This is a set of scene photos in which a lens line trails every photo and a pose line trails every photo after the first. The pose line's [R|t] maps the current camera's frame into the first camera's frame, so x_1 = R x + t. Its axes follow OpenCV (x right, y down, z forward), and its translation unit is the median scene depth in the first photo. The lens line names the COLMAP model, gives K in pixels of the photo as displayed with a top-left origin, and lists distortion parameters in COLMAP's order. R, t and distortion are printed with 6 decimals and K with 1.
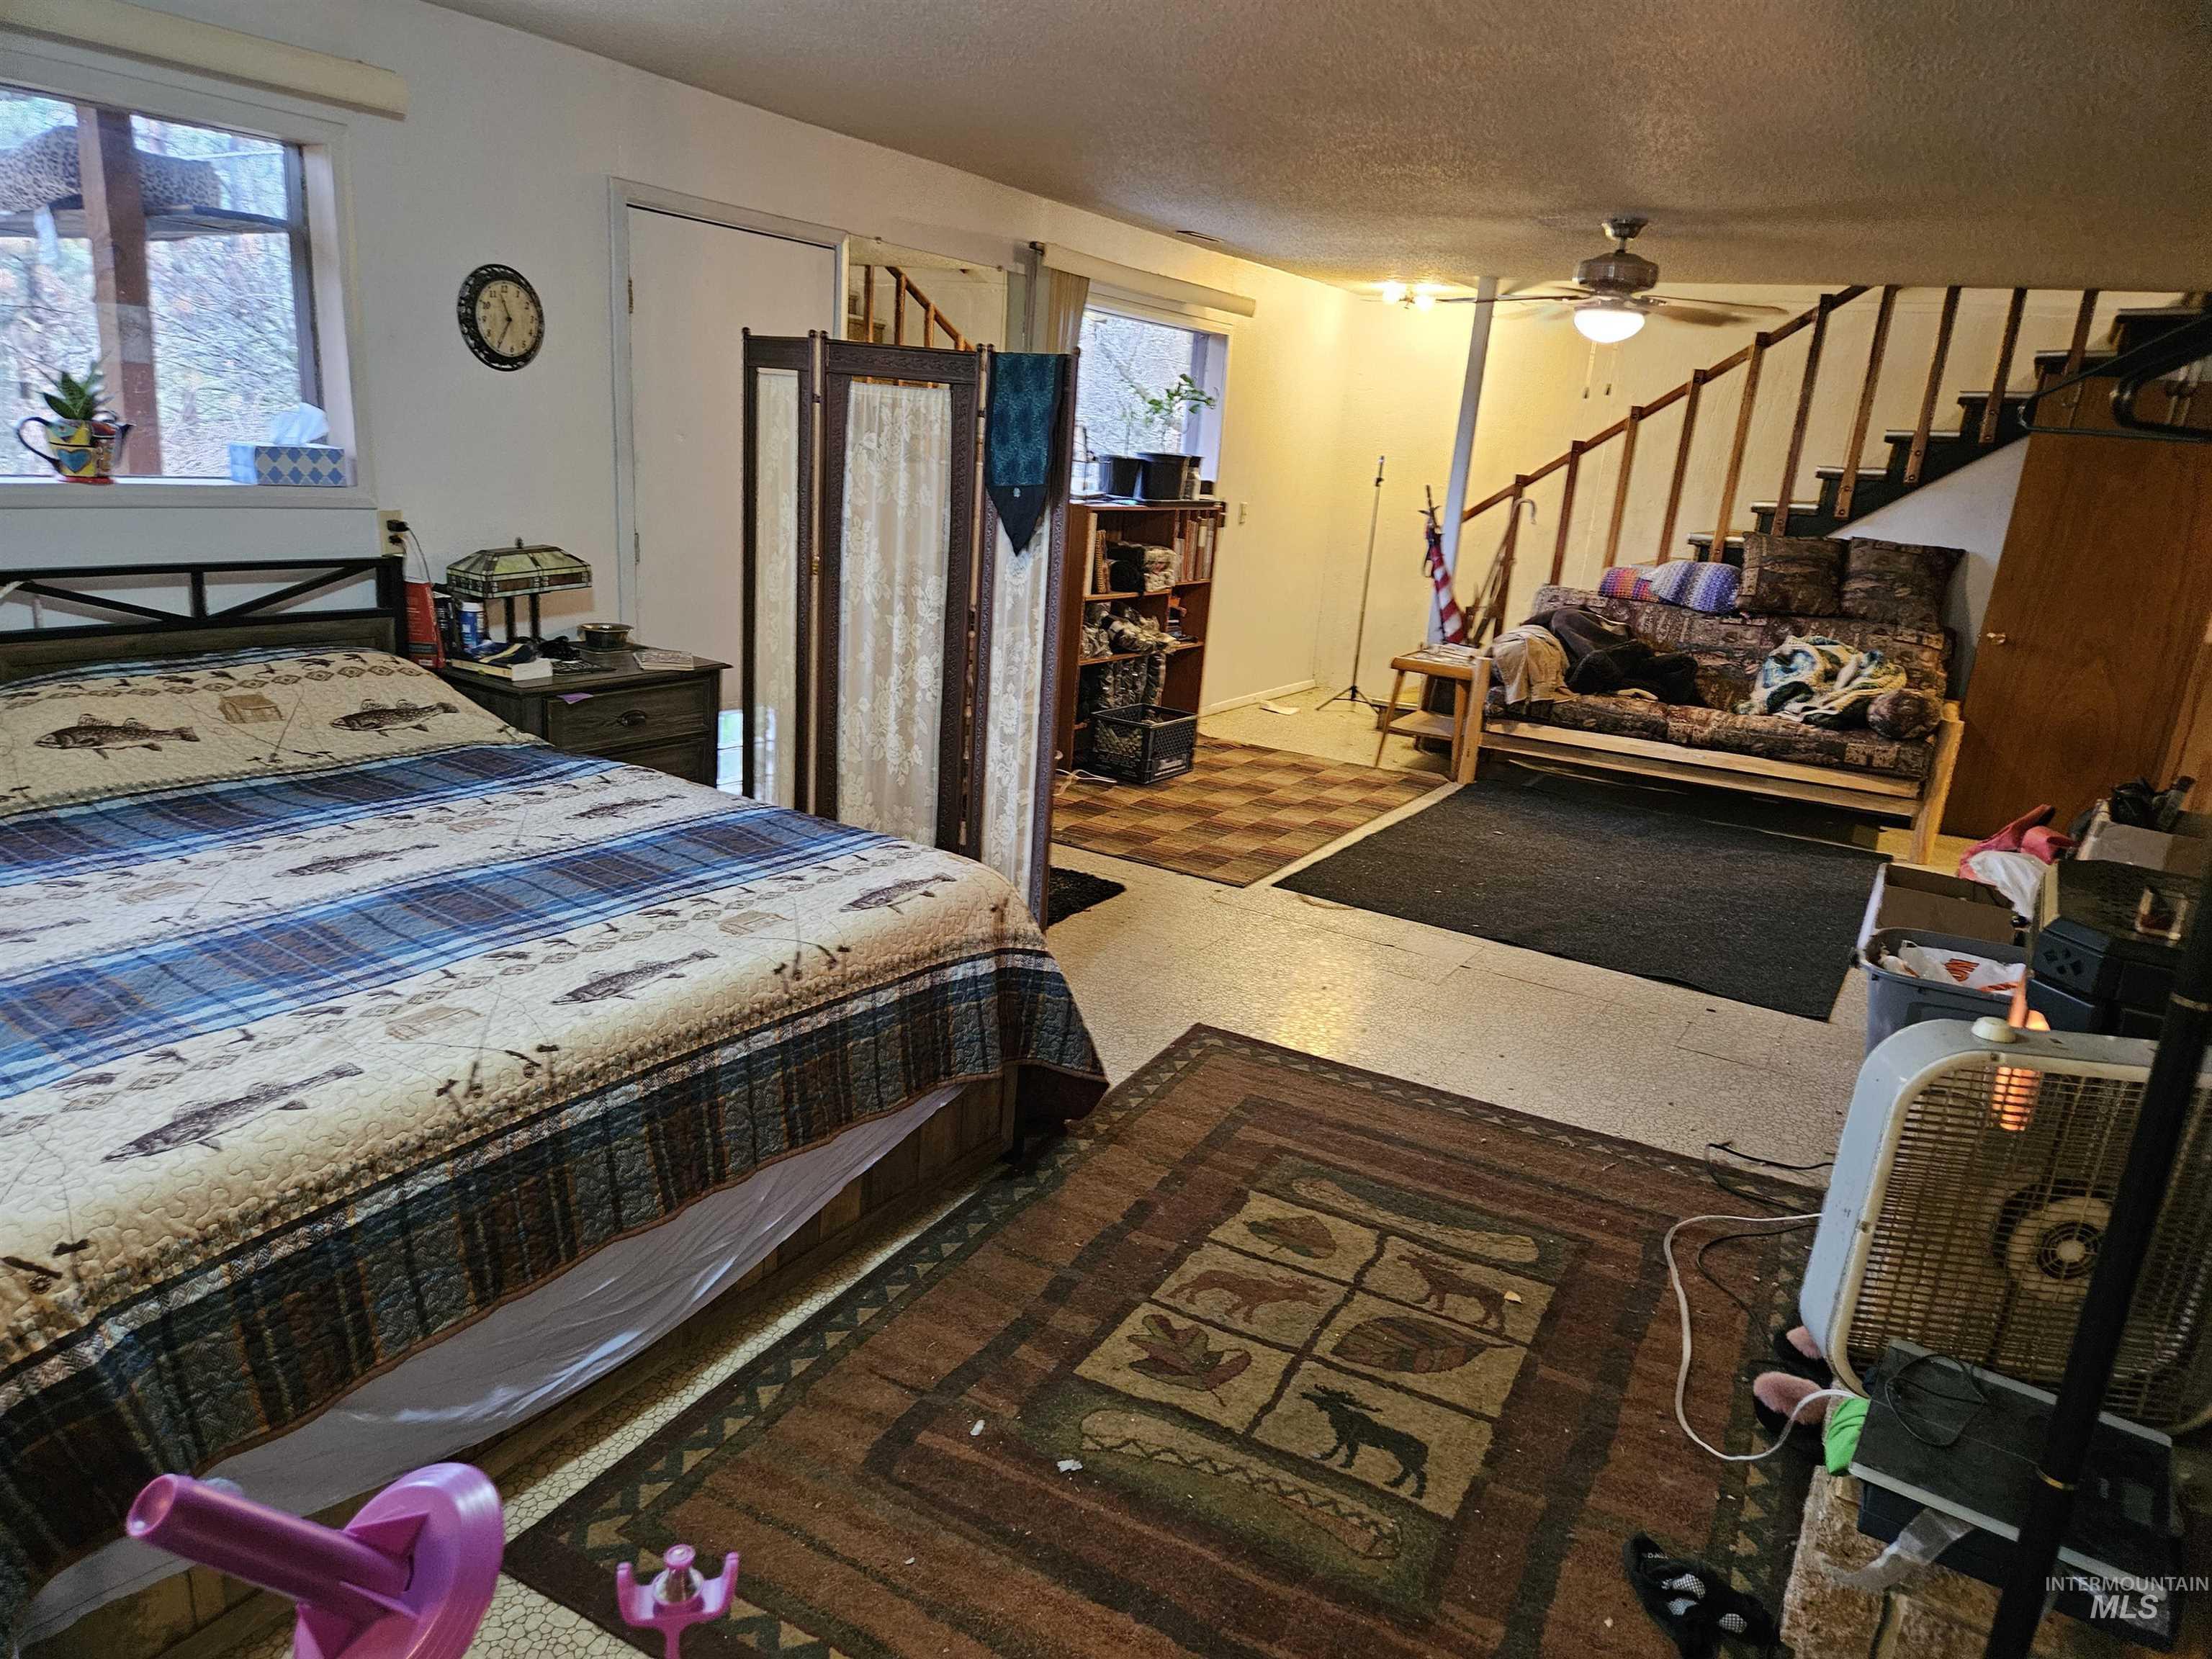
lens RADIAL K [[1488.5, 0, 1097.6], [0, 1488.5, 861.0], [0, 0, 1]] dist [0.081365, -0.059952]
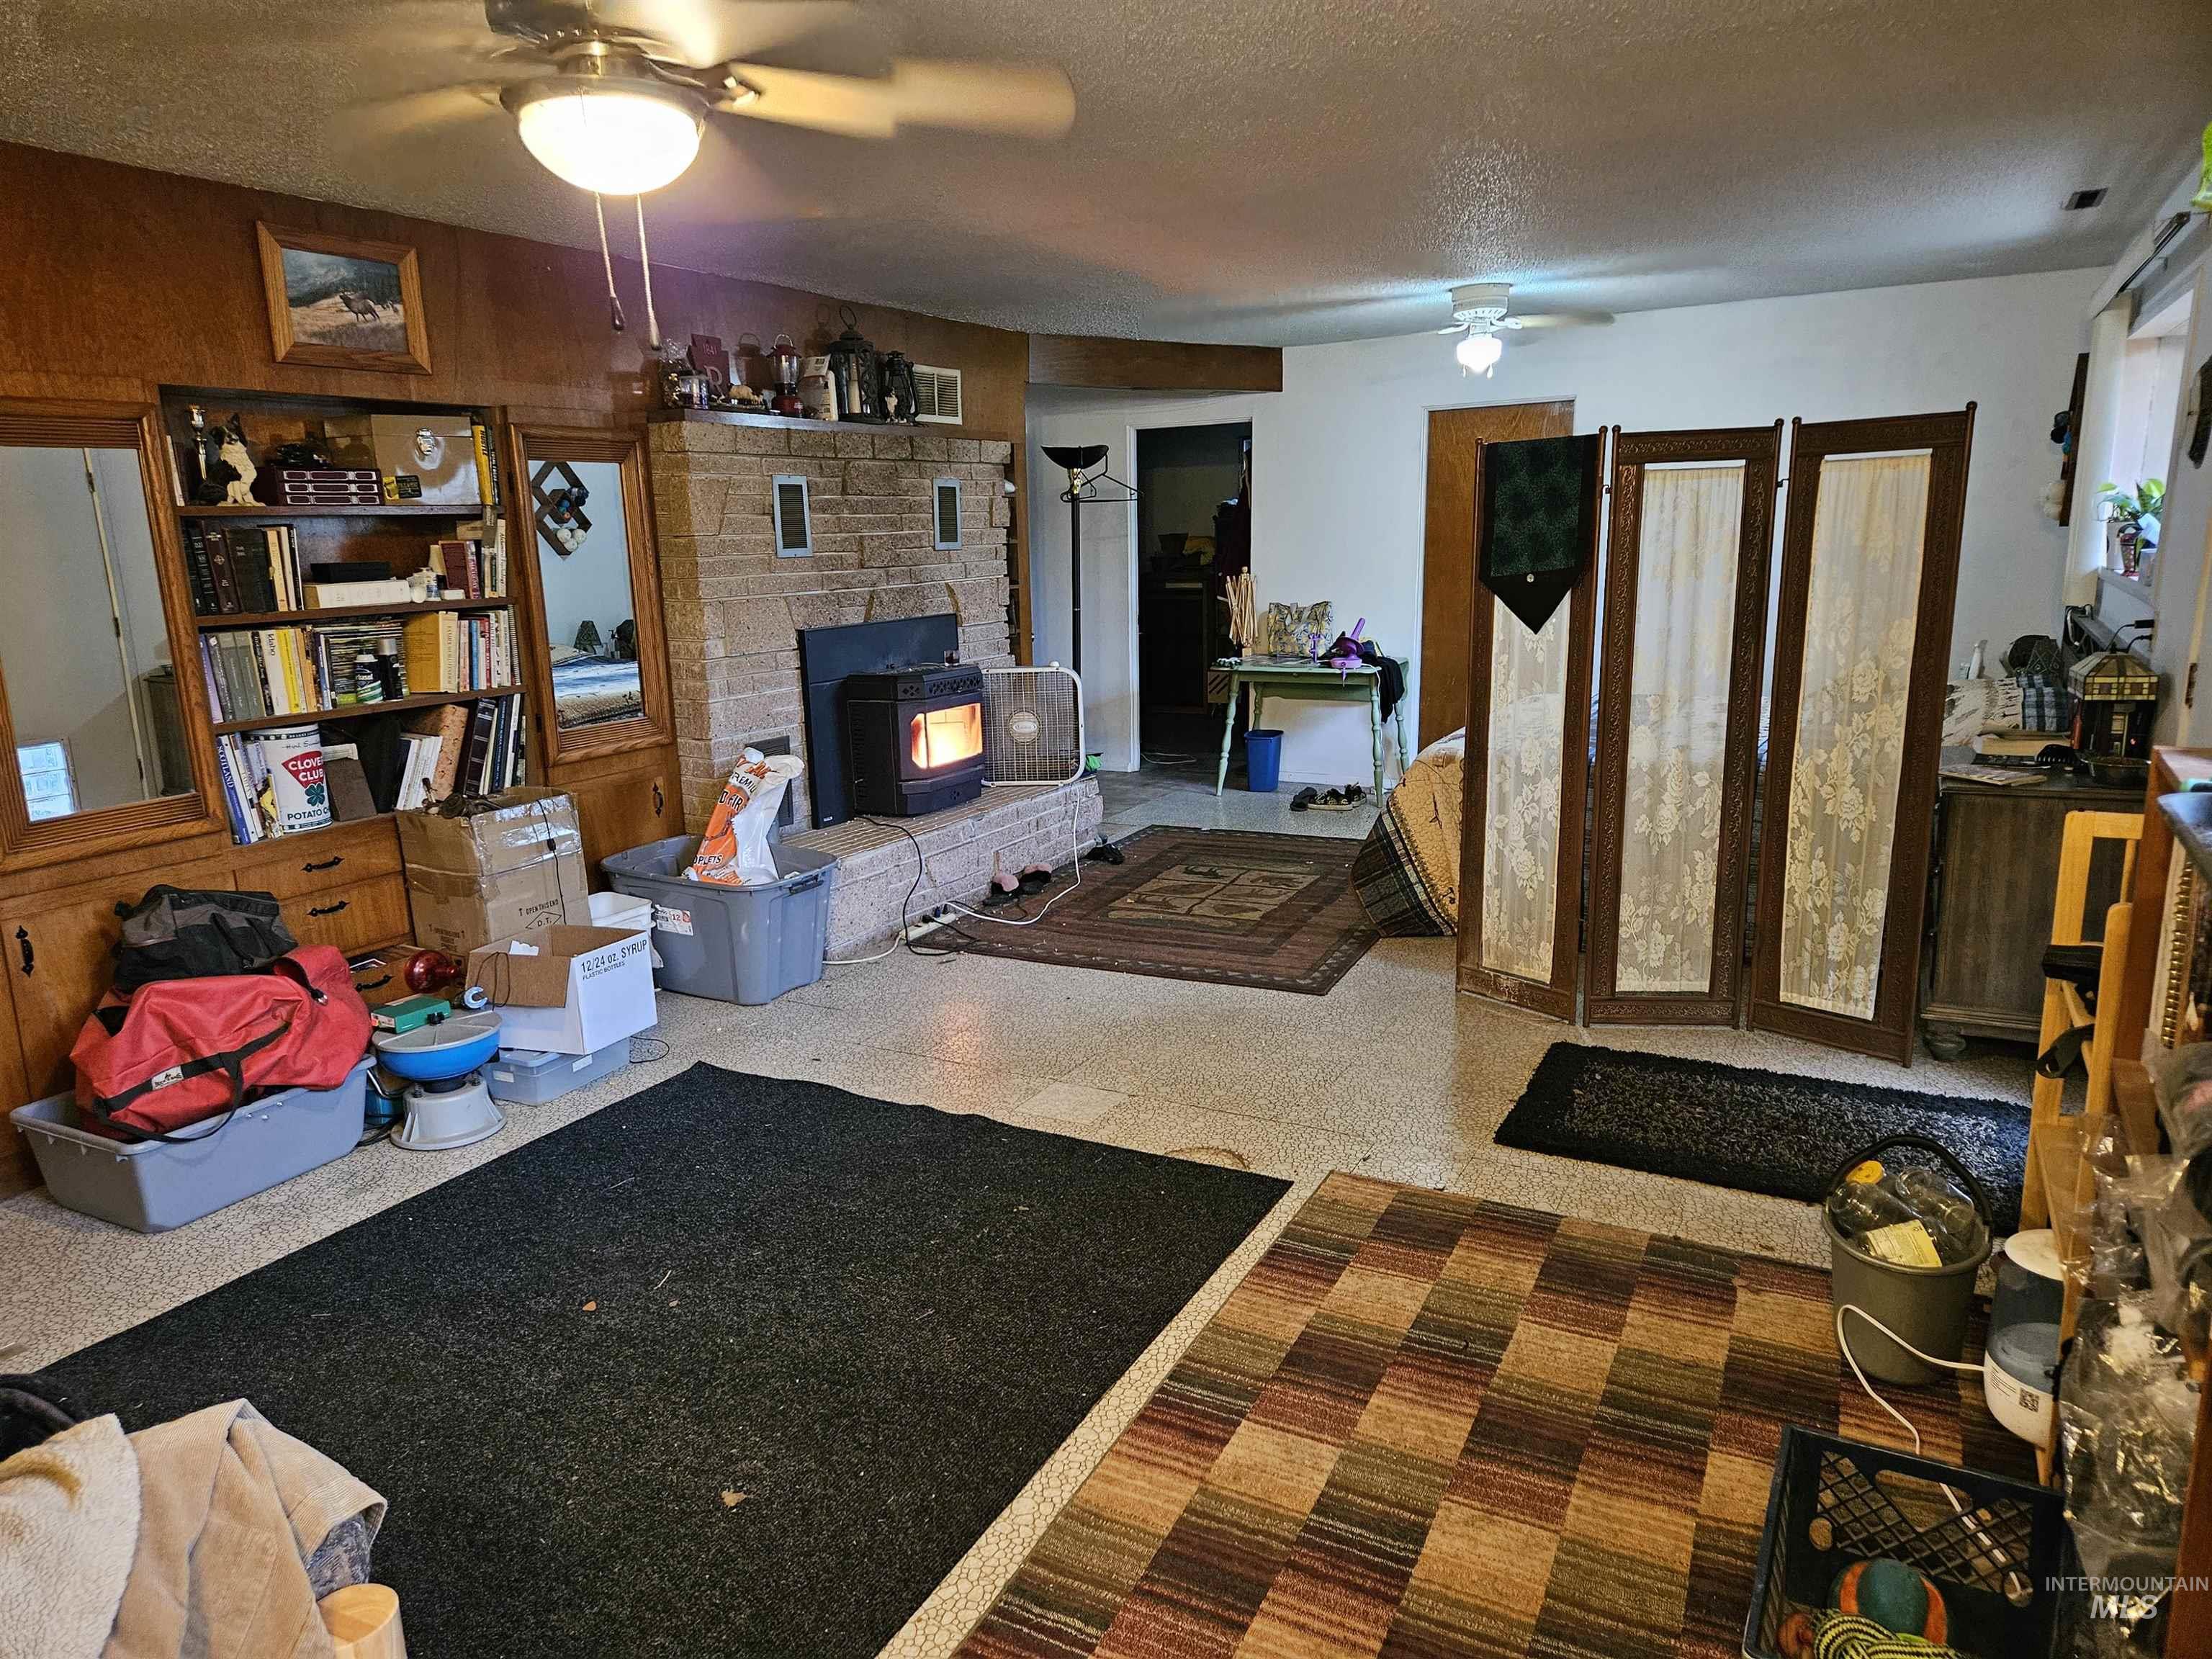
lens RADIAL K [[1442.8, 0, 1090.0], [0, 1442.8, 826.3], [0, 0, 1]] dist [0.083104, -0.059416]
pose [[-0.997665, -0.036183, -0.057929, 0.437974], [-0.059220, 0.880823, 0.469727, -0.726163], [0.034029, 0.472060, -0.880909, 2.636882]]
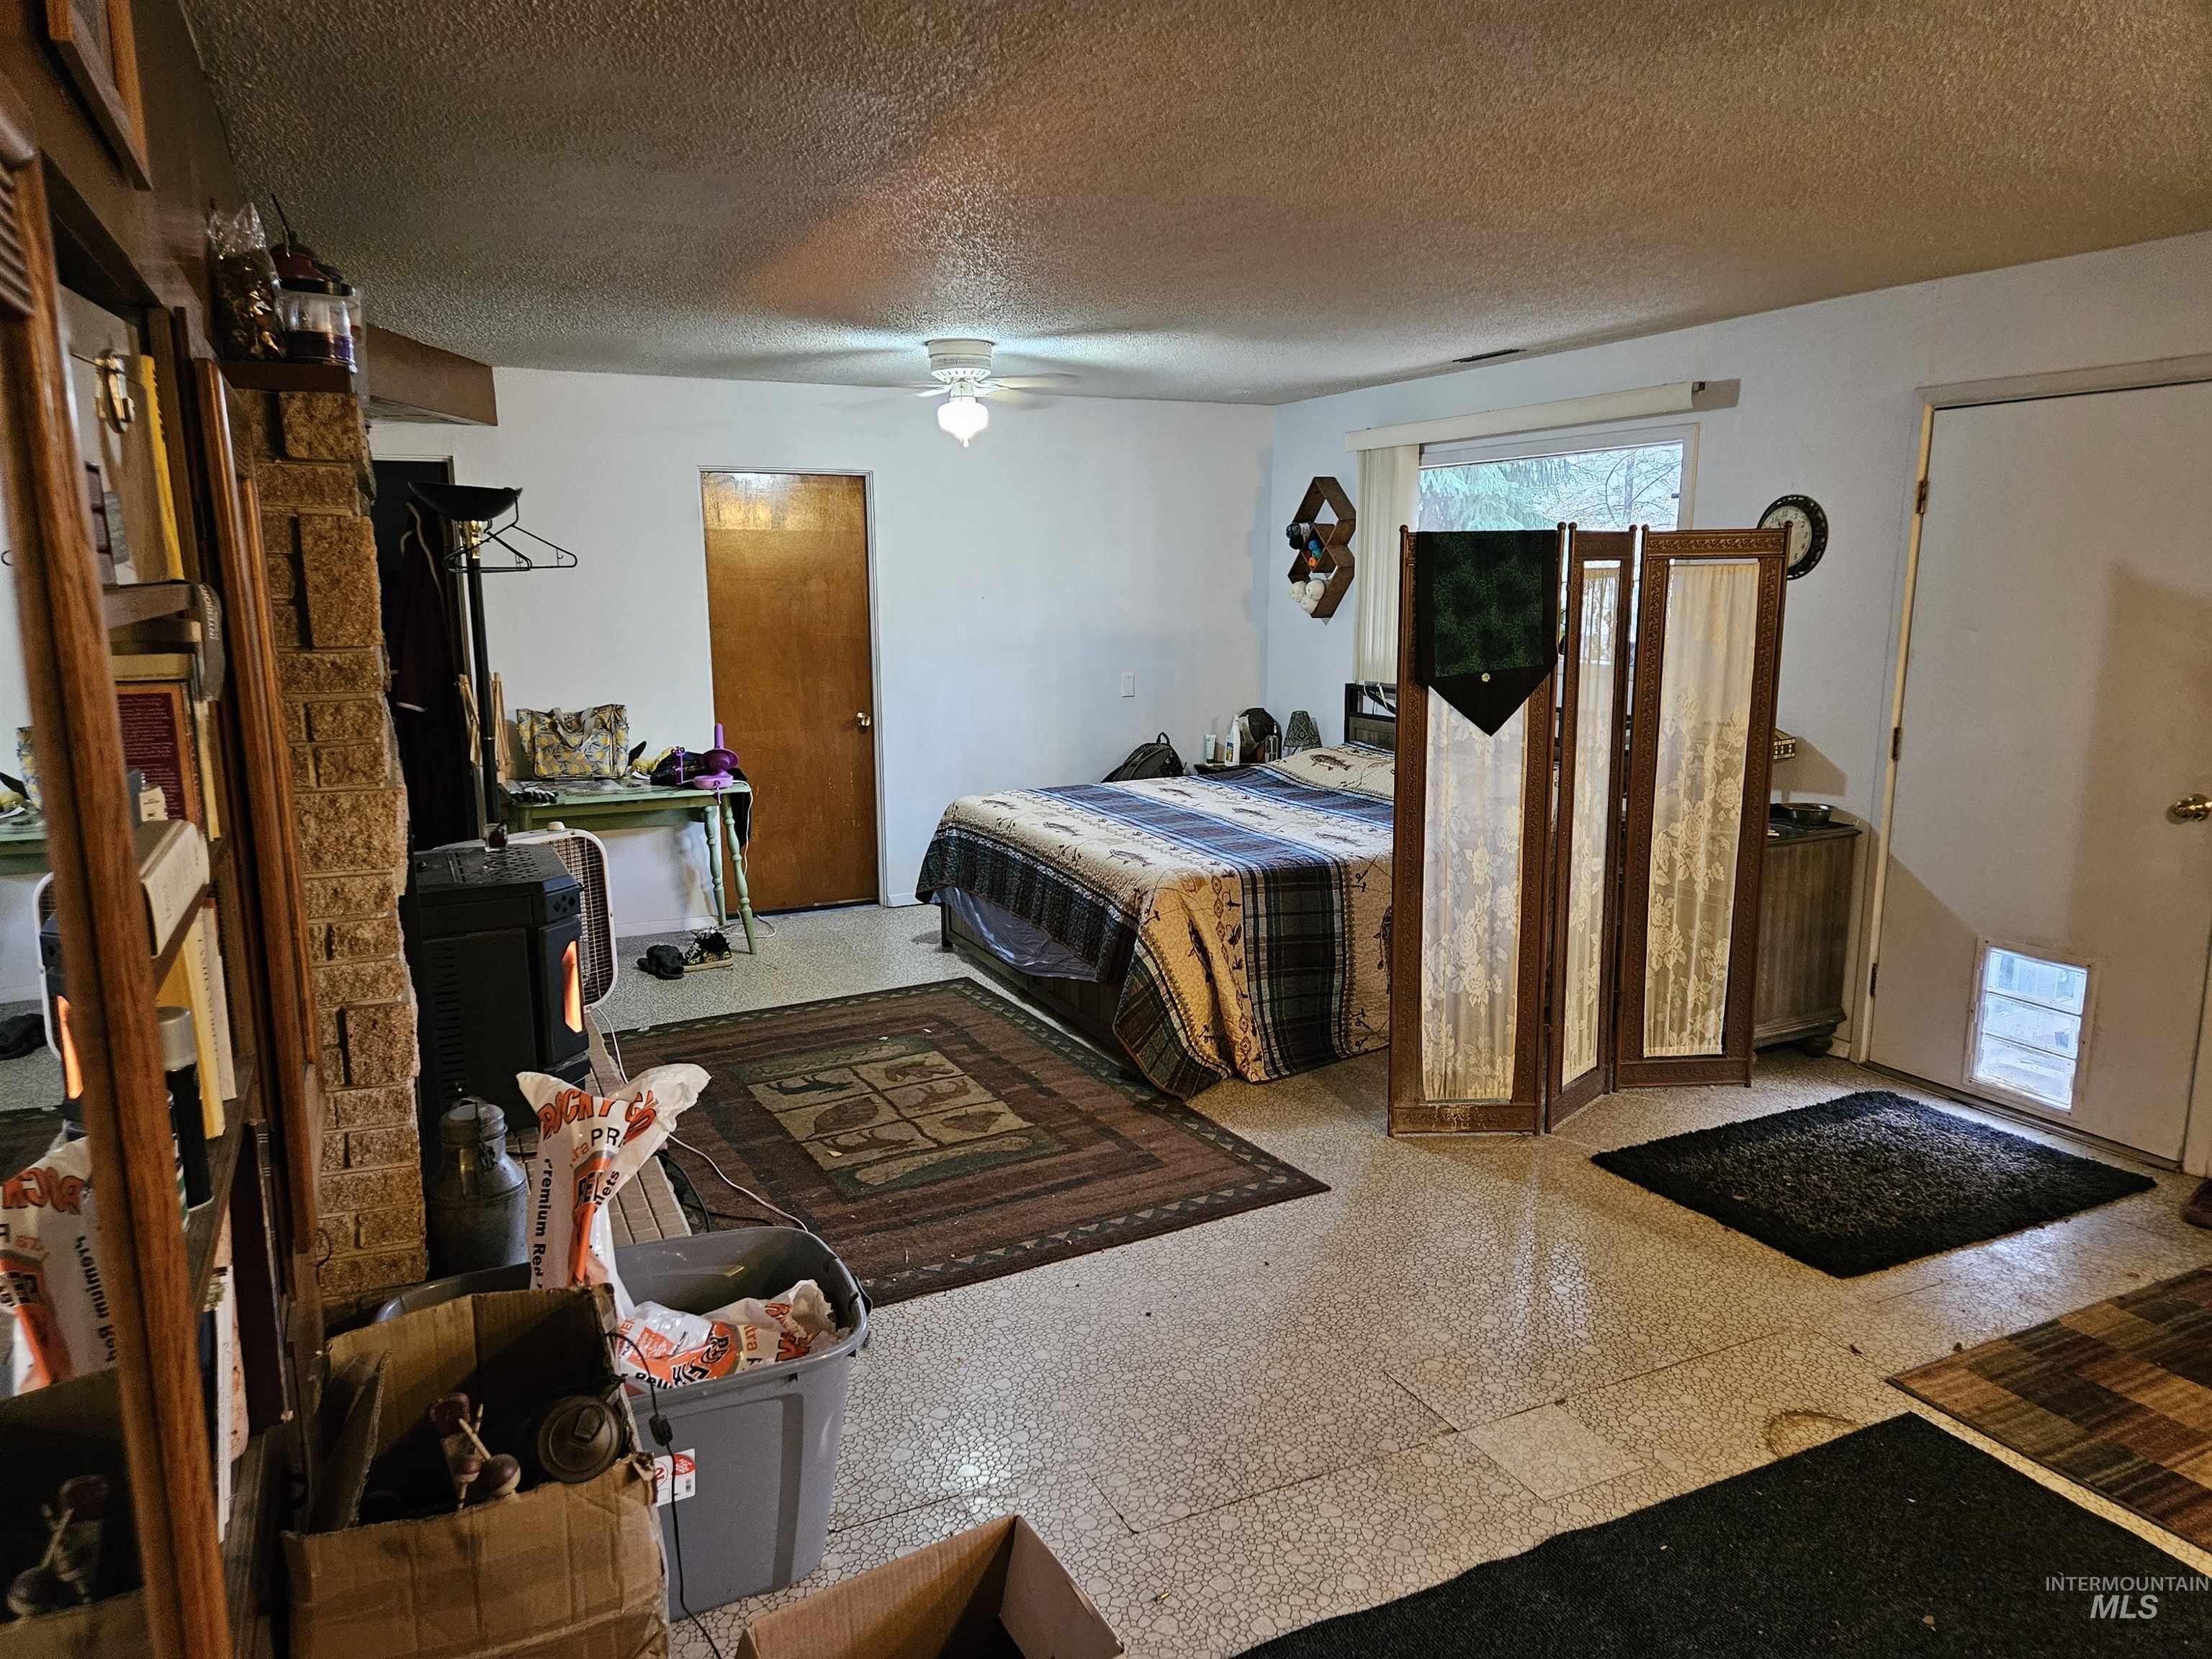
lens RADIAL K [[1442.8, 0, 1090.0], [0, 1442.8, 826.3], [0, 0, 1]] dist [0.083104, -0.059416]
pose [[-0.541580, 0.075228, -0.837277, 1.247732], [-0.271830, 0.926809, 0.259101, -0.418351], [0.795487, 0.367921, -0.481492, 1.690908]]
